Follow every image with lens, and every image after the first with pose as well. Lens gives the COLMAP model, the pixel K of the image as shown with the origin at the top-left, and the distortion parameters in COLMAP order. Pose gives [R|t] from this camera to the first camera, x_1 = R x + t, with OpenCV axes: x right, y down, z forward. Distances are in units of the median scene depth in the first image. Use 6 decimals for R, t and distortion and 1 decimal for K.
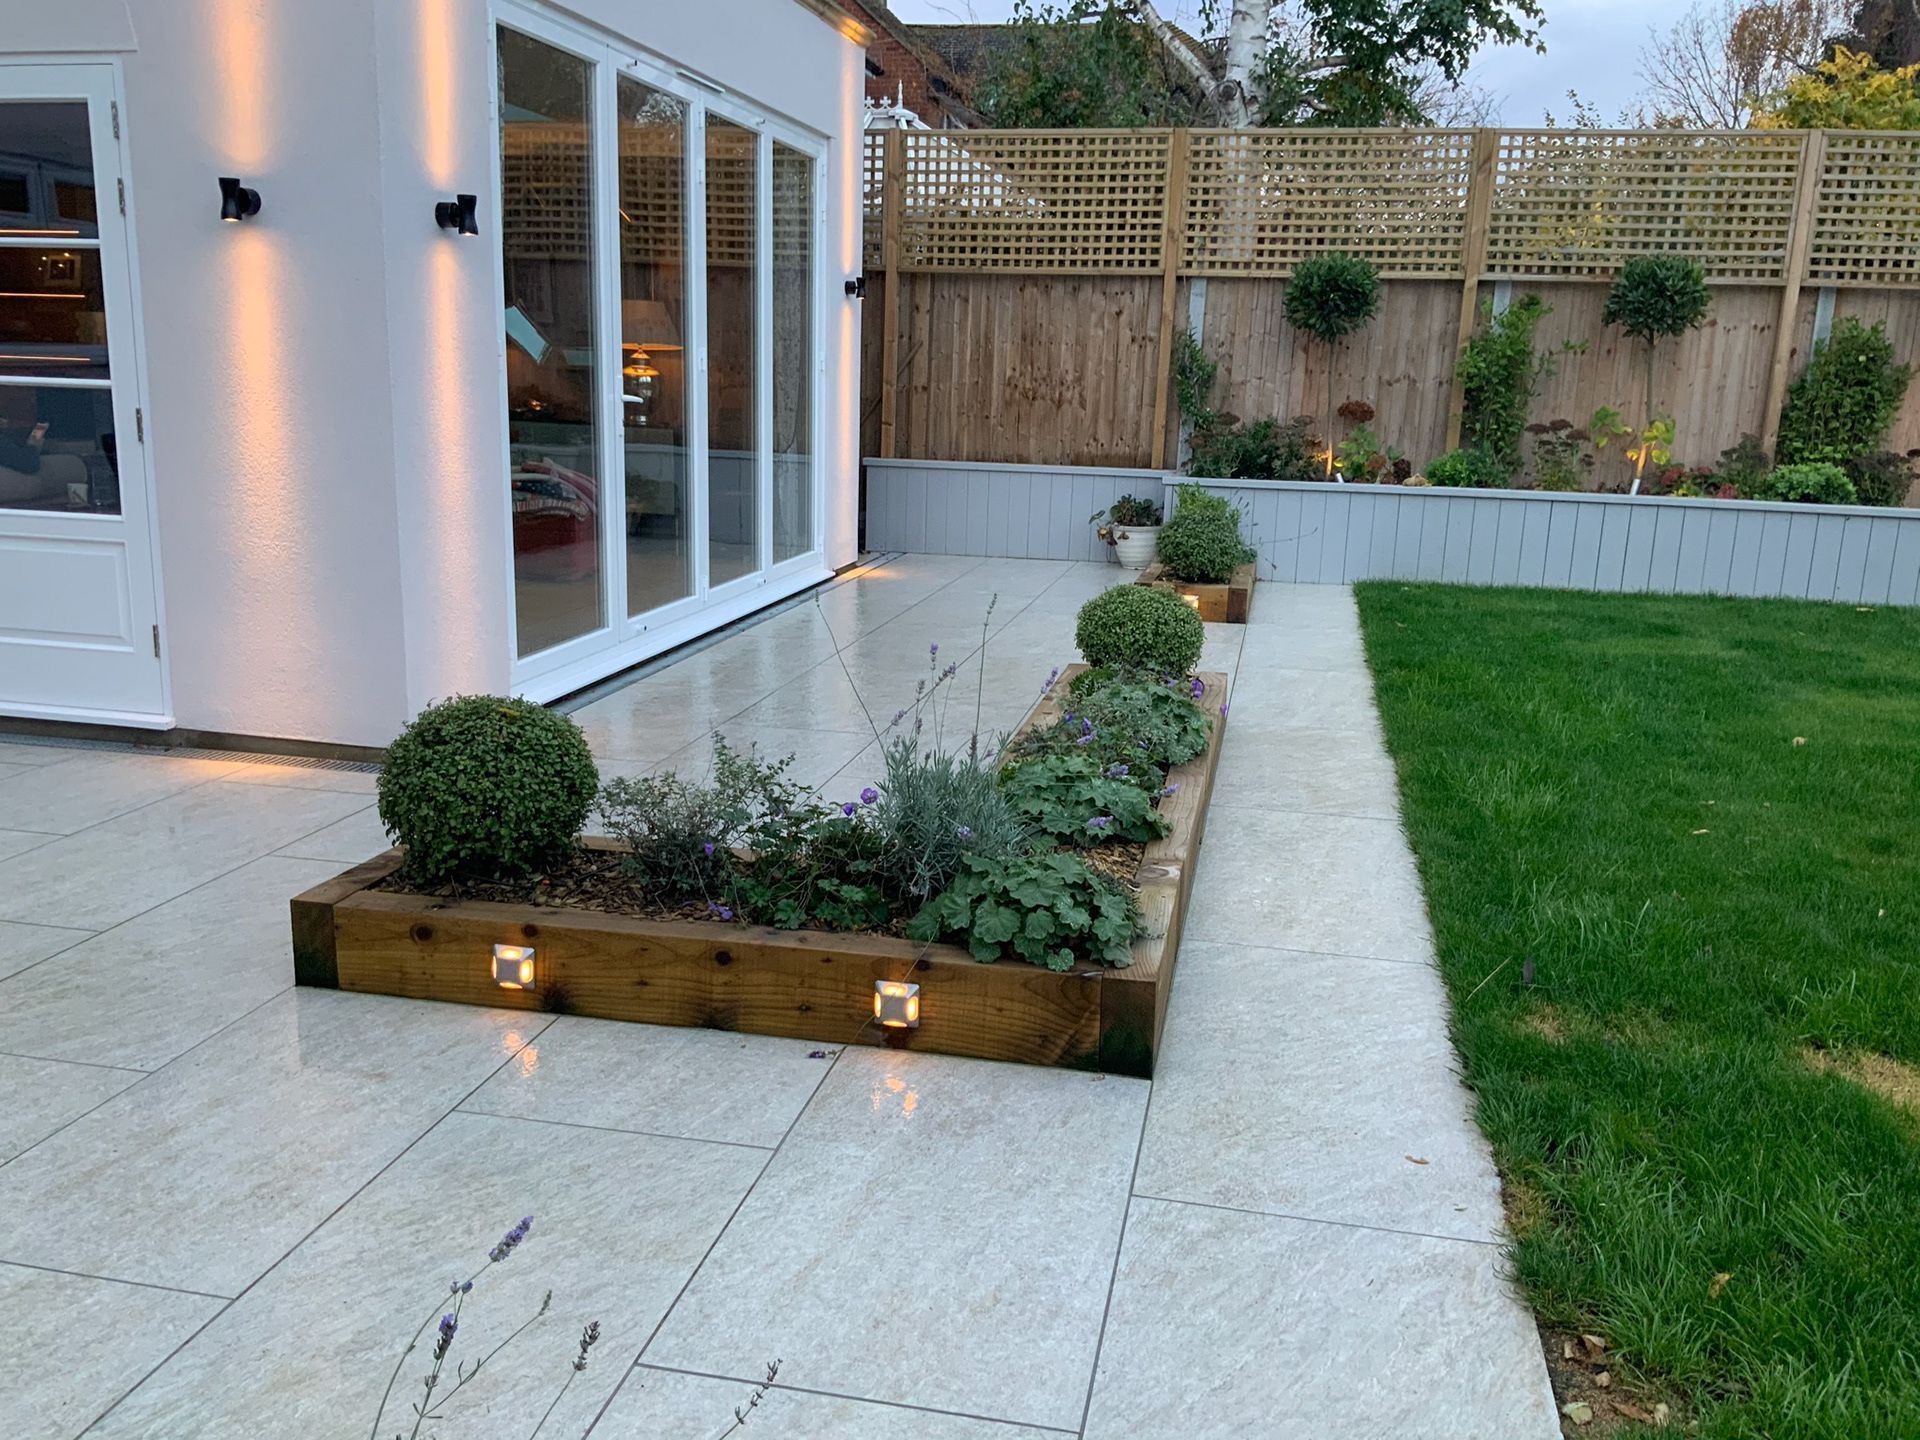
lens RADIAL K [[1588.9, 0, 949.2], [0, 1588.9, 712.8], [0, 0, 1]] dist [0.090149, -0.164552]
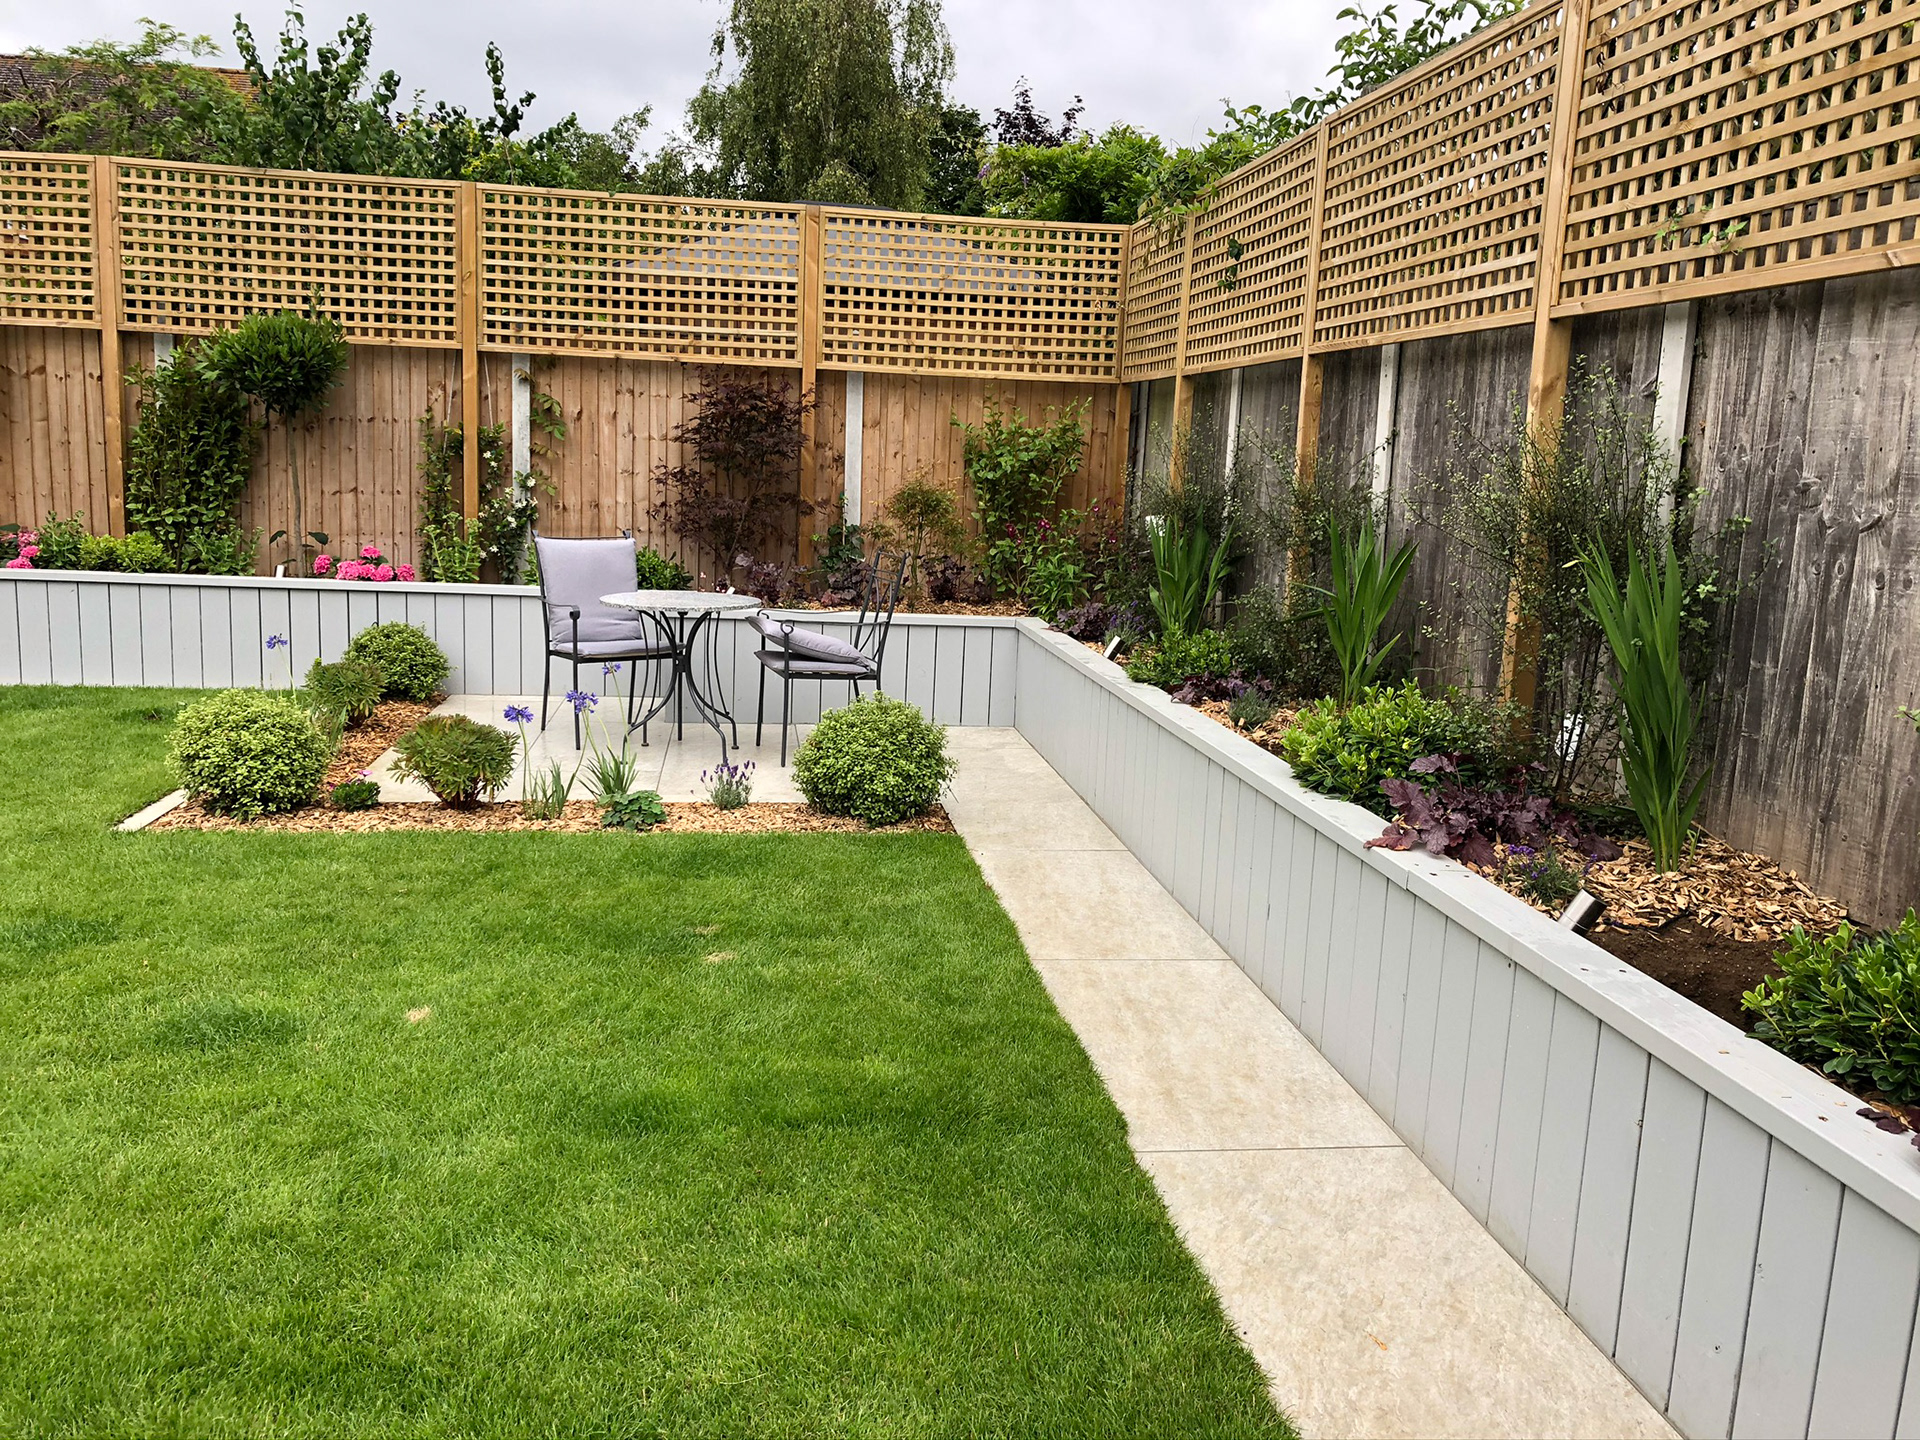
lens RADIAL K [[1562.9, 0, 982.5], [0, 1562.9, 704.1], [0, 0, 1]] dist [0.047417, -0.053508]
pose [[0.940161, -0.045046, 0.337738, 0.629048], [0.061477, 0.997381, -0.038106, 0.005502], [-0.335137, 0.056589, 0.940468, 0.018606]]
